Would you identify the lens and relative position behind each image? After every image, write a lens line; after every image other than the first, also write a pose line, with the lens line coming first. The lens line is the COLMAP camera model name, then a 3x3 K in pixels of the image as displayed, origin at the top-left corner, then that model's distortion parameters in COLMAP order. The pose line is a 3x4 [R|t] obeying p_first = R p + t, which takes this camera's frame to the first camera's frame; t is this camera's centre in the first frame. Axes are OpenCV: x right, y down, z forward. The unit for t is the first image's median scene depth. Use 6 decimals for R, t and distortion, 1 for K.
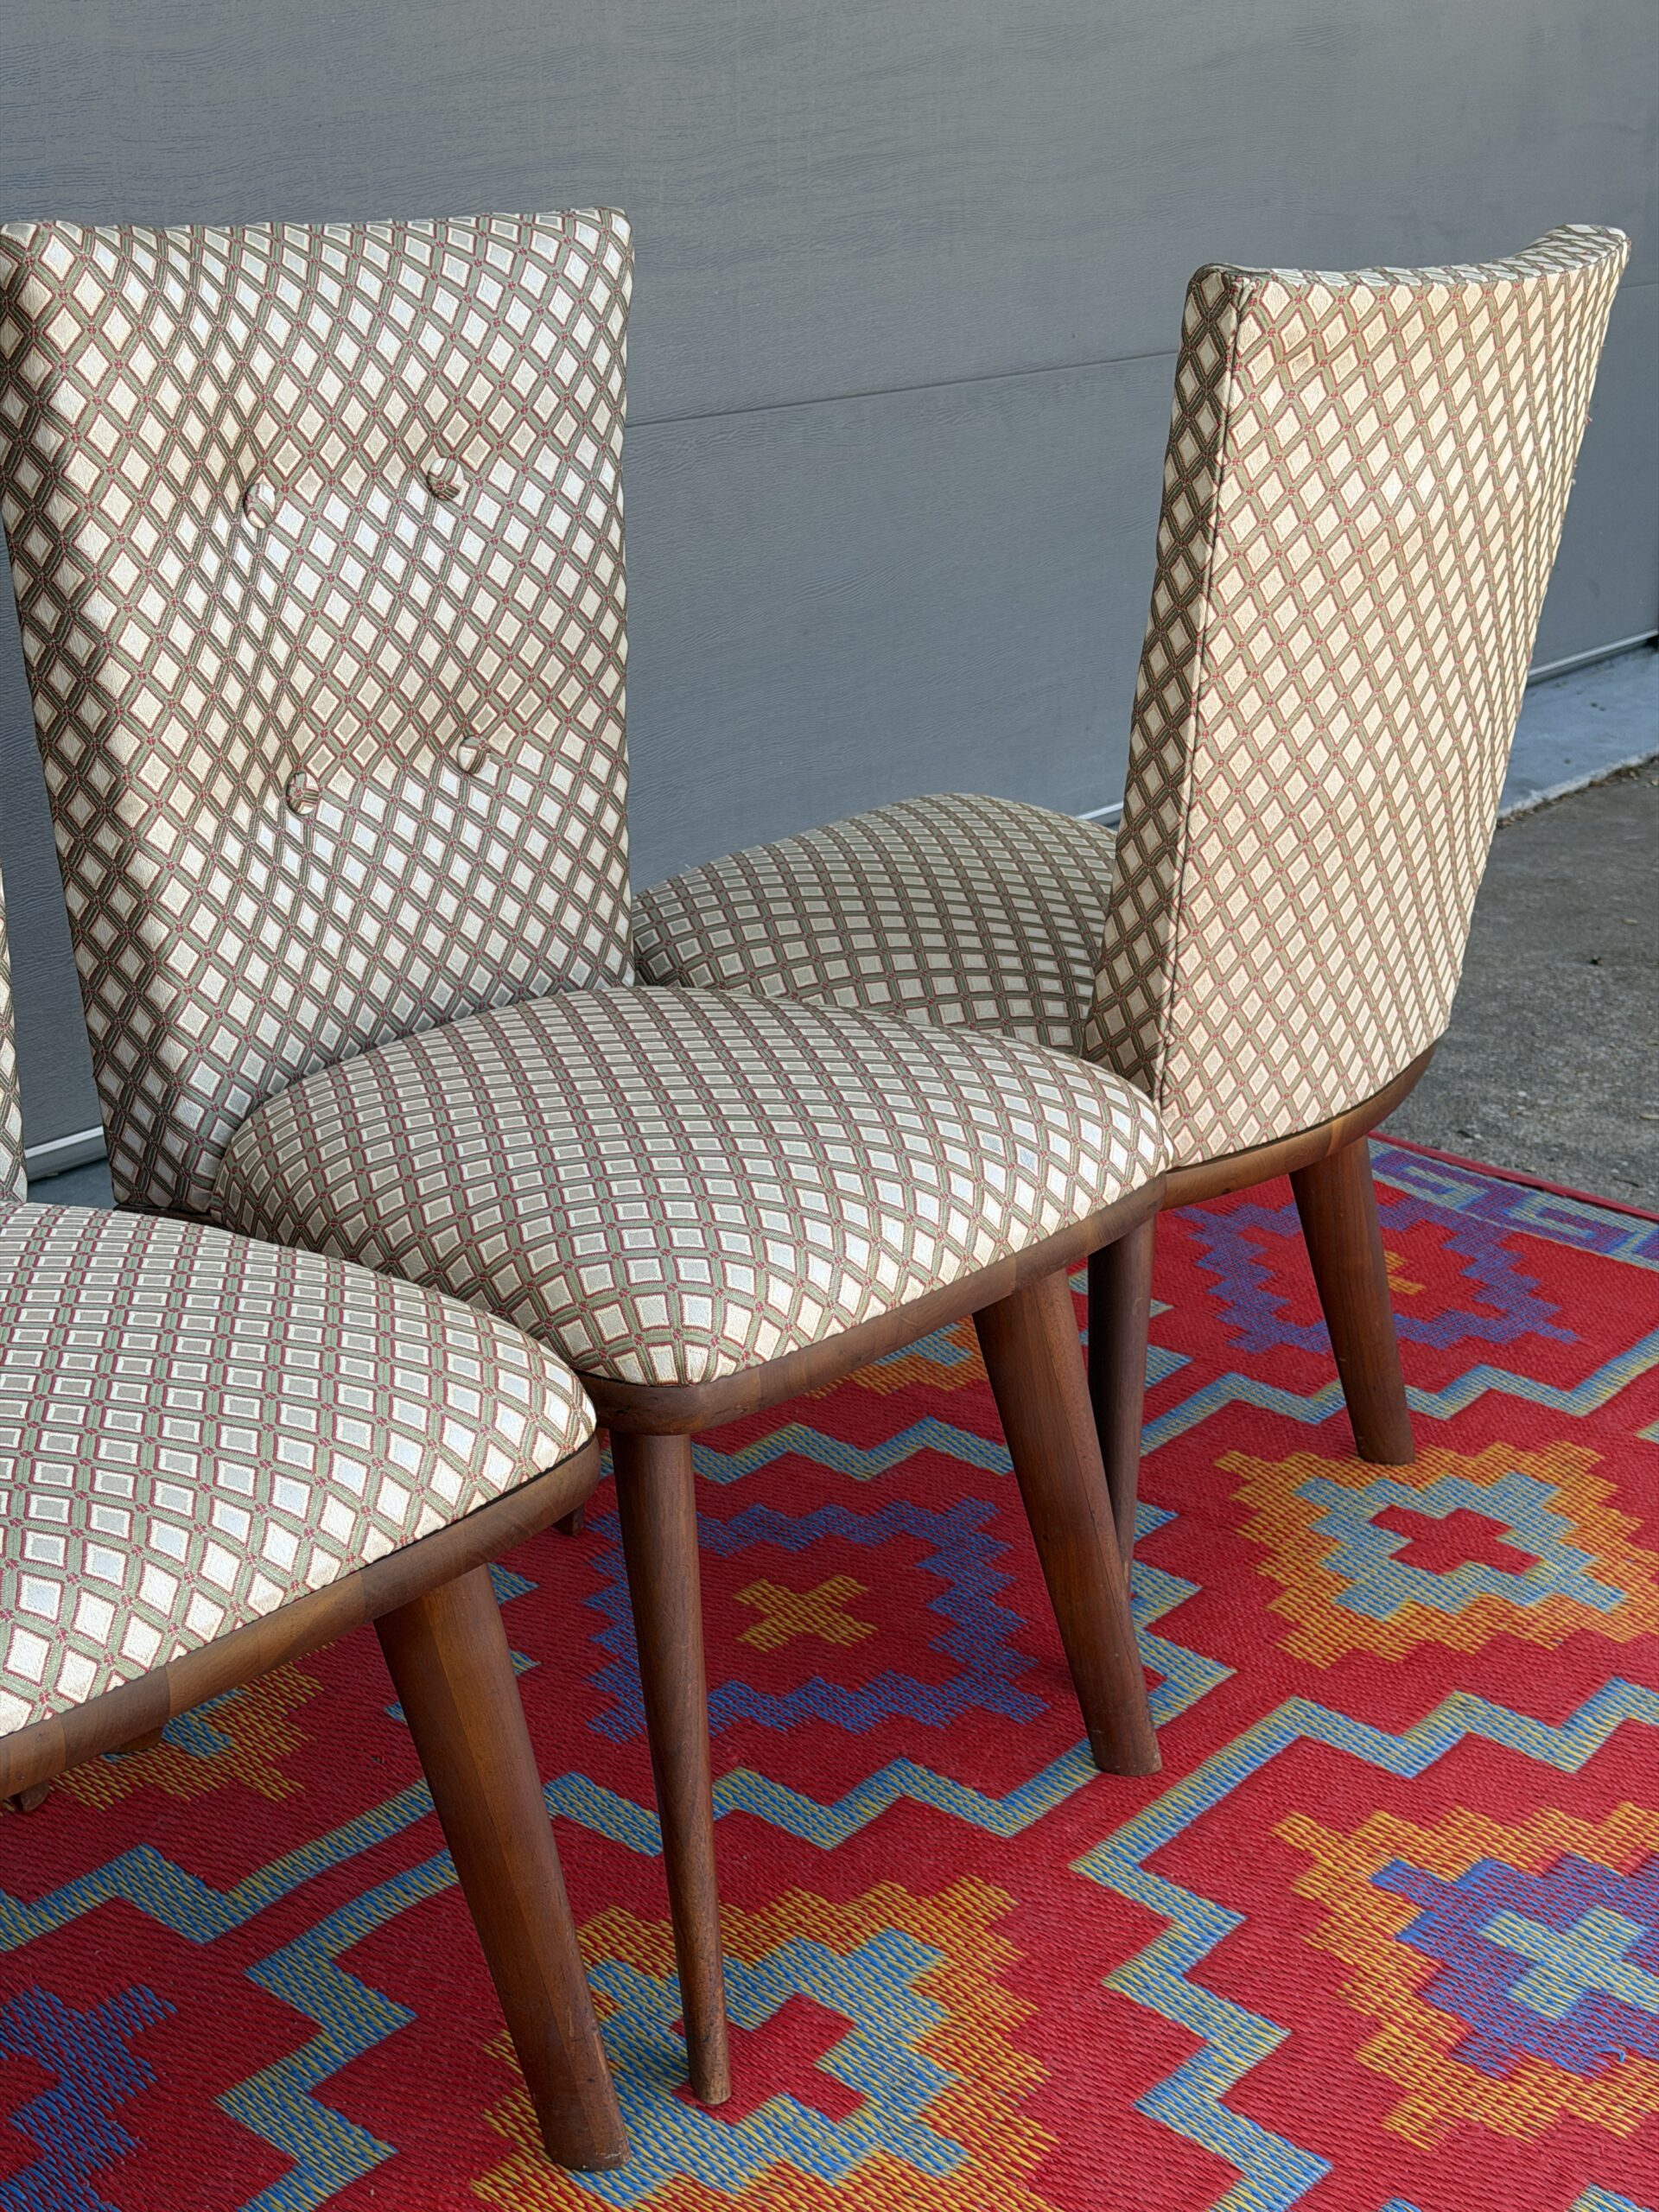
lens RADIAL K [[3113.3, 0, 789.7], [0, 3113.3, 1105.1], [0, 0, 1]] dist [0.242470, -0.563628]
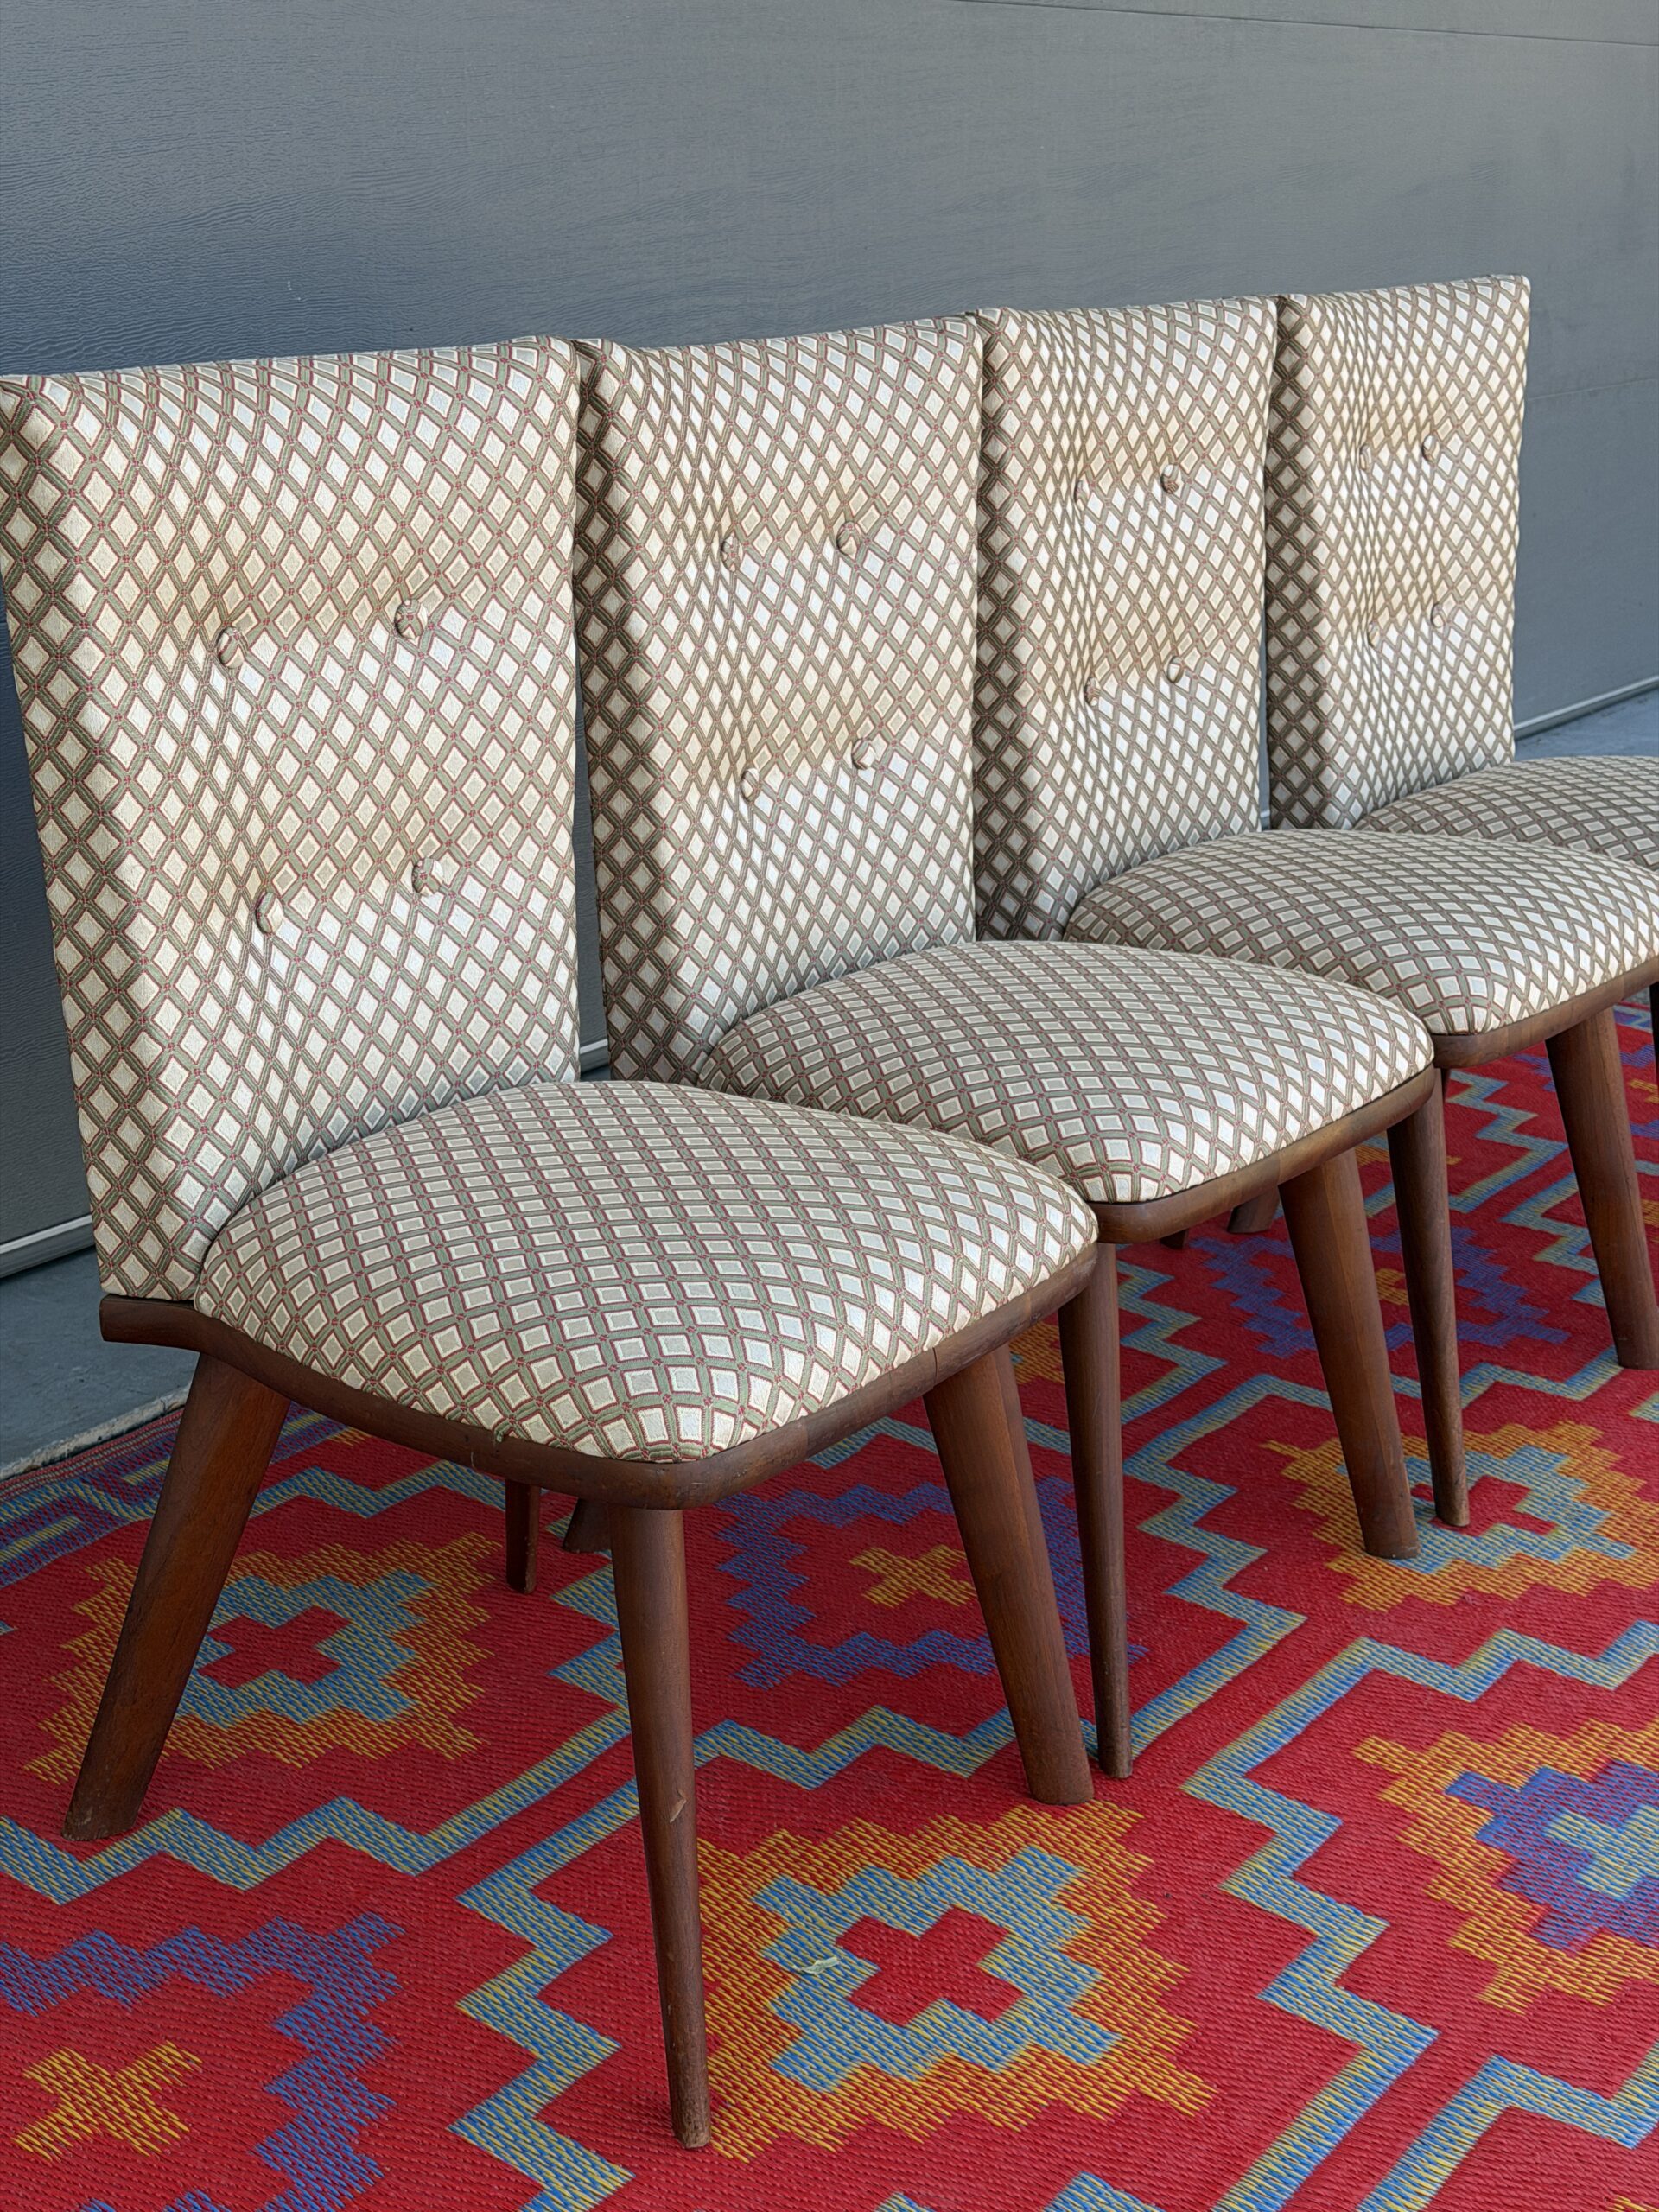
lens RADIAL K [[3092.4, 0, 759.8], [0, 3092.4, 1068.5], [0, 0, 1]] dist [0.190232, -0.168007]
pose [[0.998623, -0.026374, 0.045352, -0.256464], [0.028784, 0.998162, -0.053327, 0.100905], [-0.043862, 0.054559, 0.997547, -0.293079]]
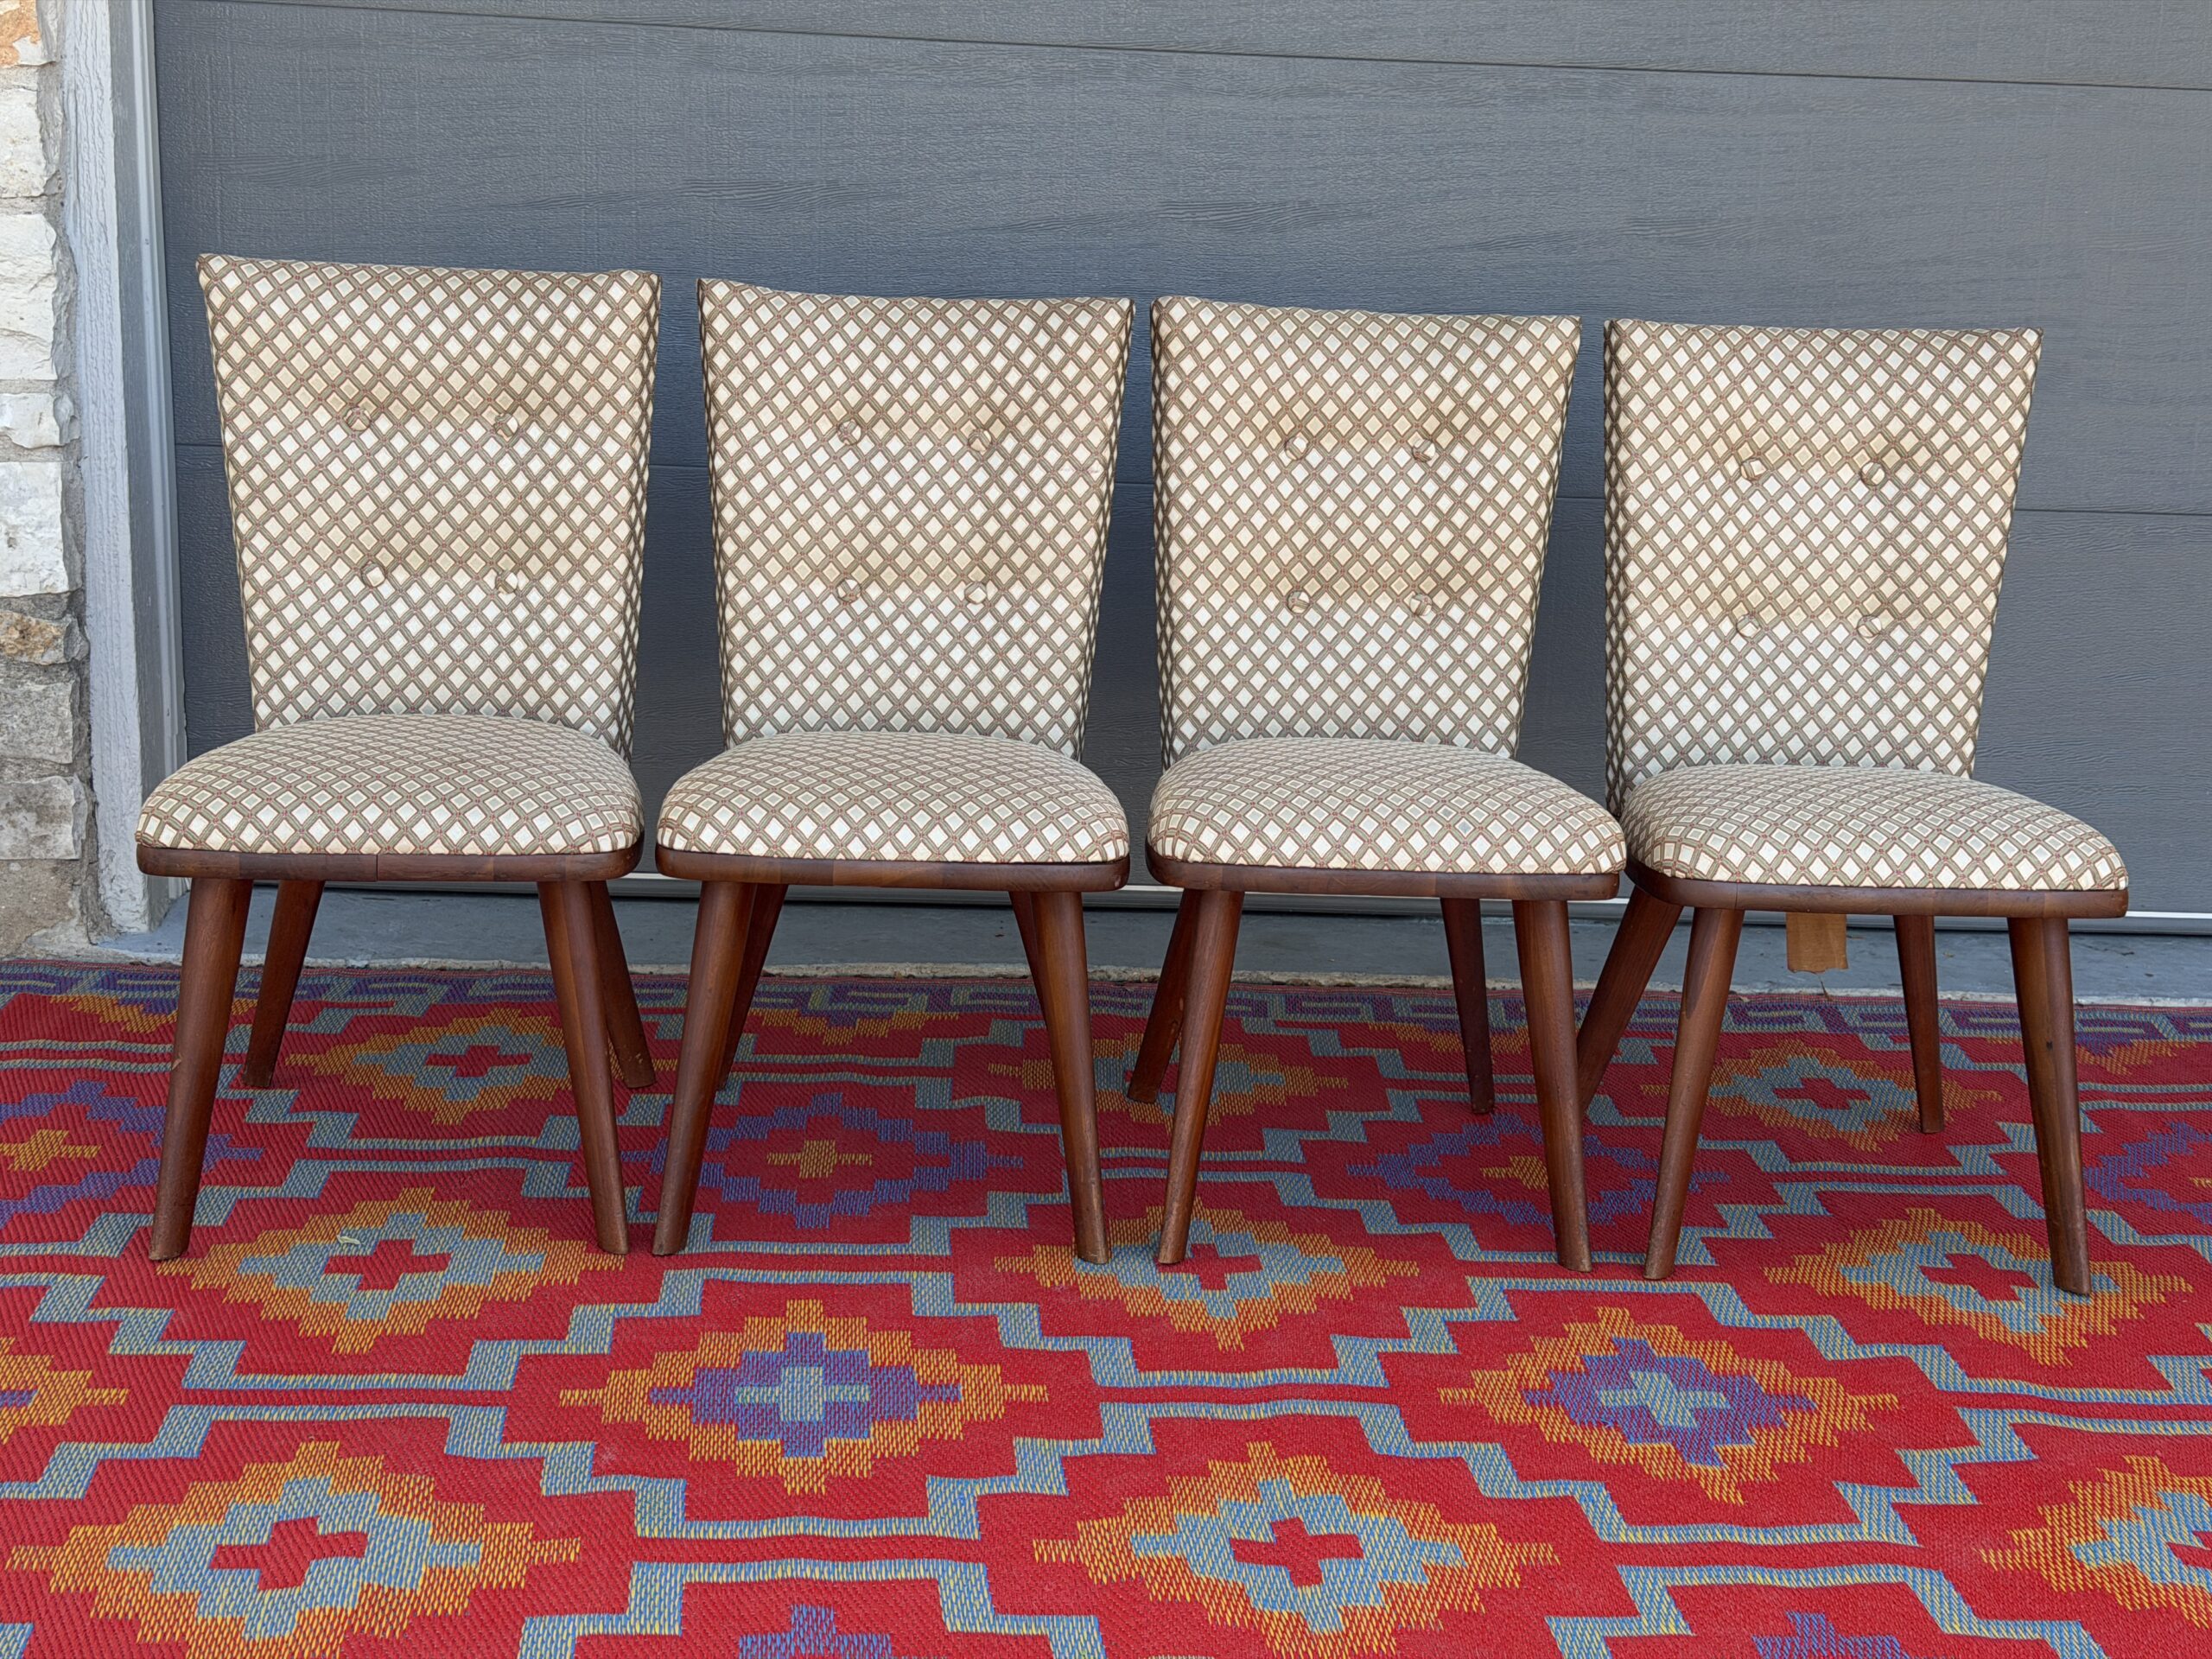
lens RADIAL K [[3113.3, 0, 1106.0], [0, 3113.3, 829.5], [0, 0, 1]] dist [0.242470, -0.563628]
pose [[0.672889, 0.167733, -0.720477, 0.758078], [-0.273931, 0.961215, -0.032059, 0.081798], [0.687156, 0.218933, 0.692738, -0.225882]]
